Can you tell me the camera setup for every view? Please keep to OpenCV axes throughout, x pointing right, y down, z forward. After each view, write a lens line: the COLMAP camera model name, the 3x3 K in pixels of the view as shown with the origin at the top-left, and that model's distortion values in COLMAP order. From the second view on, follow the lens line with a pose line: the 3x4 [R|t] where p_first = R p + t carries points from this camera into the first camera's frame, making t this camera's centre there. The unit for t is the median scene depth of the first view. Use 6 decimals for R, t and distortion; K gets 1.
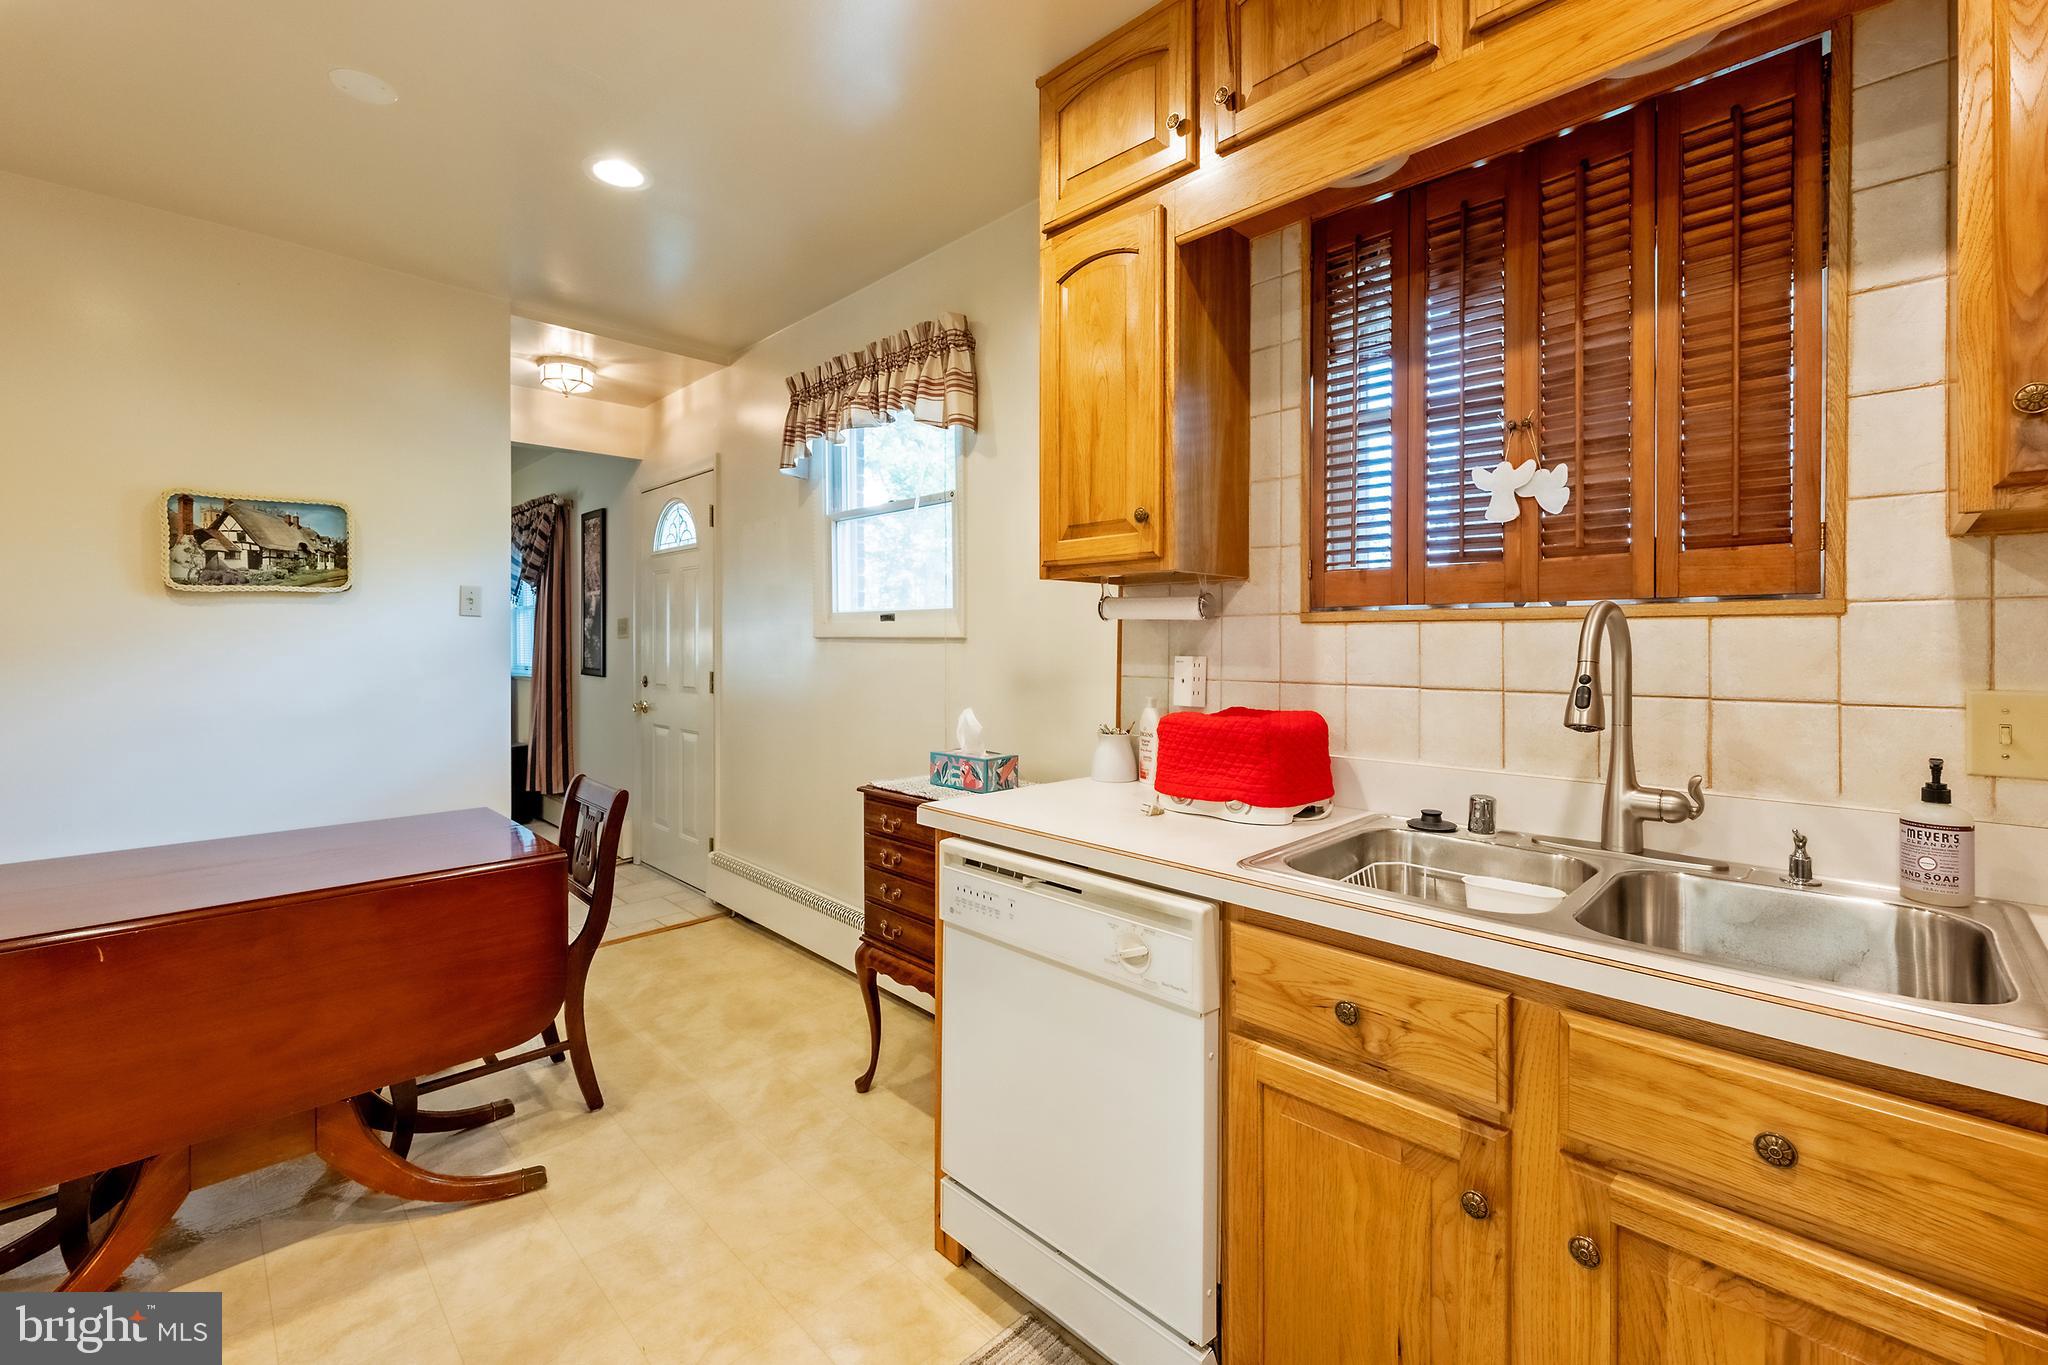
lens RADIAL K [[864.1, 0, 1024.4], [0, 864.1, 644.0], [0, 0, 1]] dist [0.001588, -0.000053]
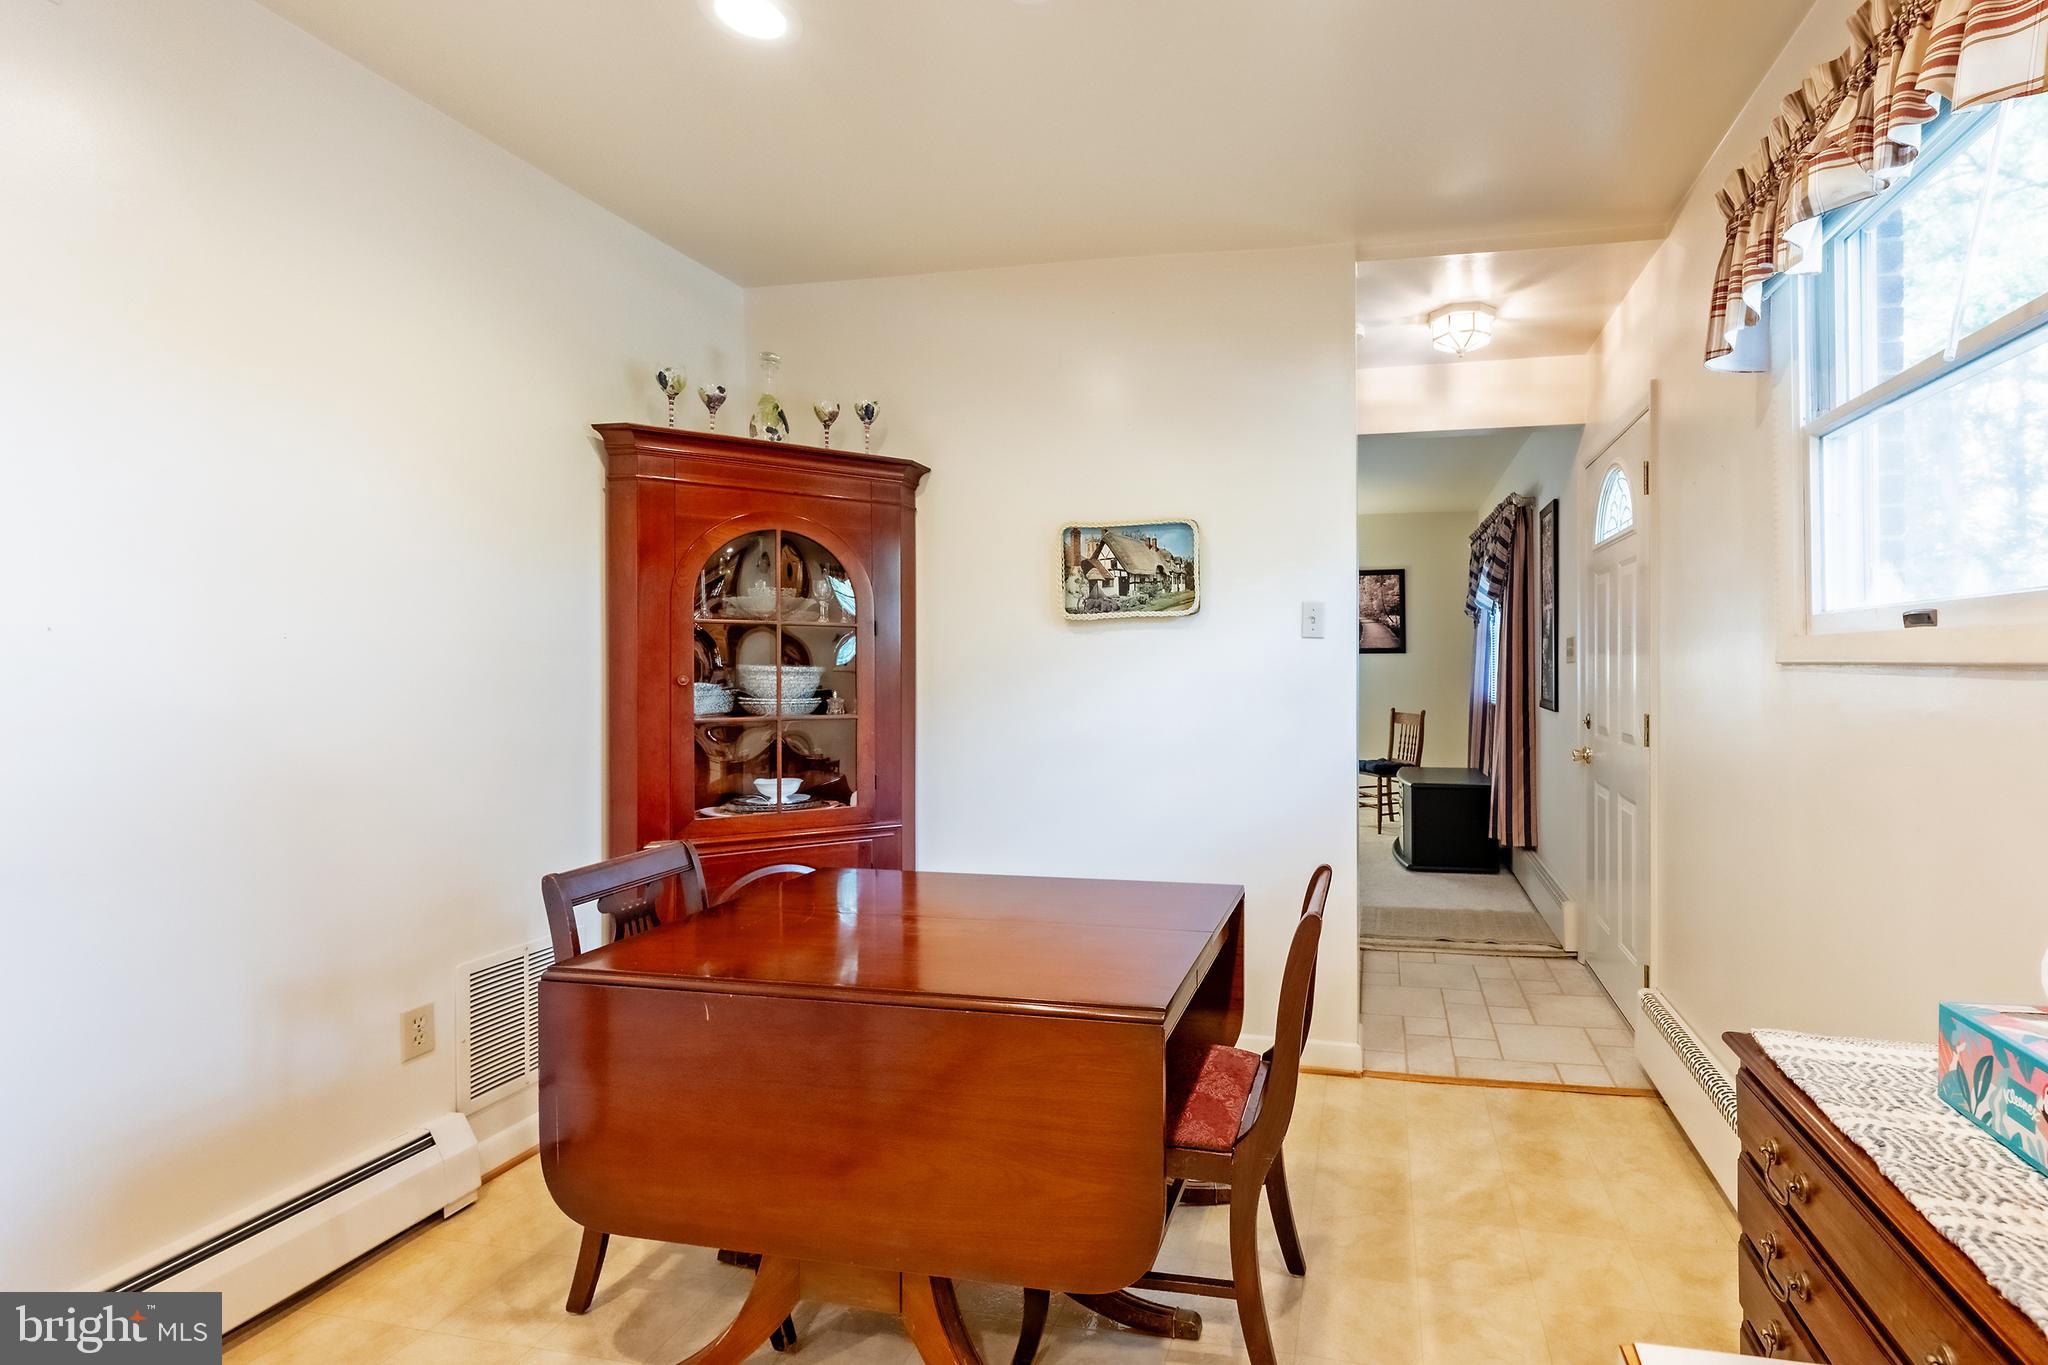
lens RADIAL K [[1023.0, 0, 1024.9], [0, 1023.0, 666.3], [0, 0, 1]] dist [0.002453, 0.000818]
pose [[0.574673, 0.000053, -0.818383, 0.007383], [-0.002591, 0.999995, -0.001755, -0.002916], [0.818379, 0.003129, 0.574670, 0.232379]]
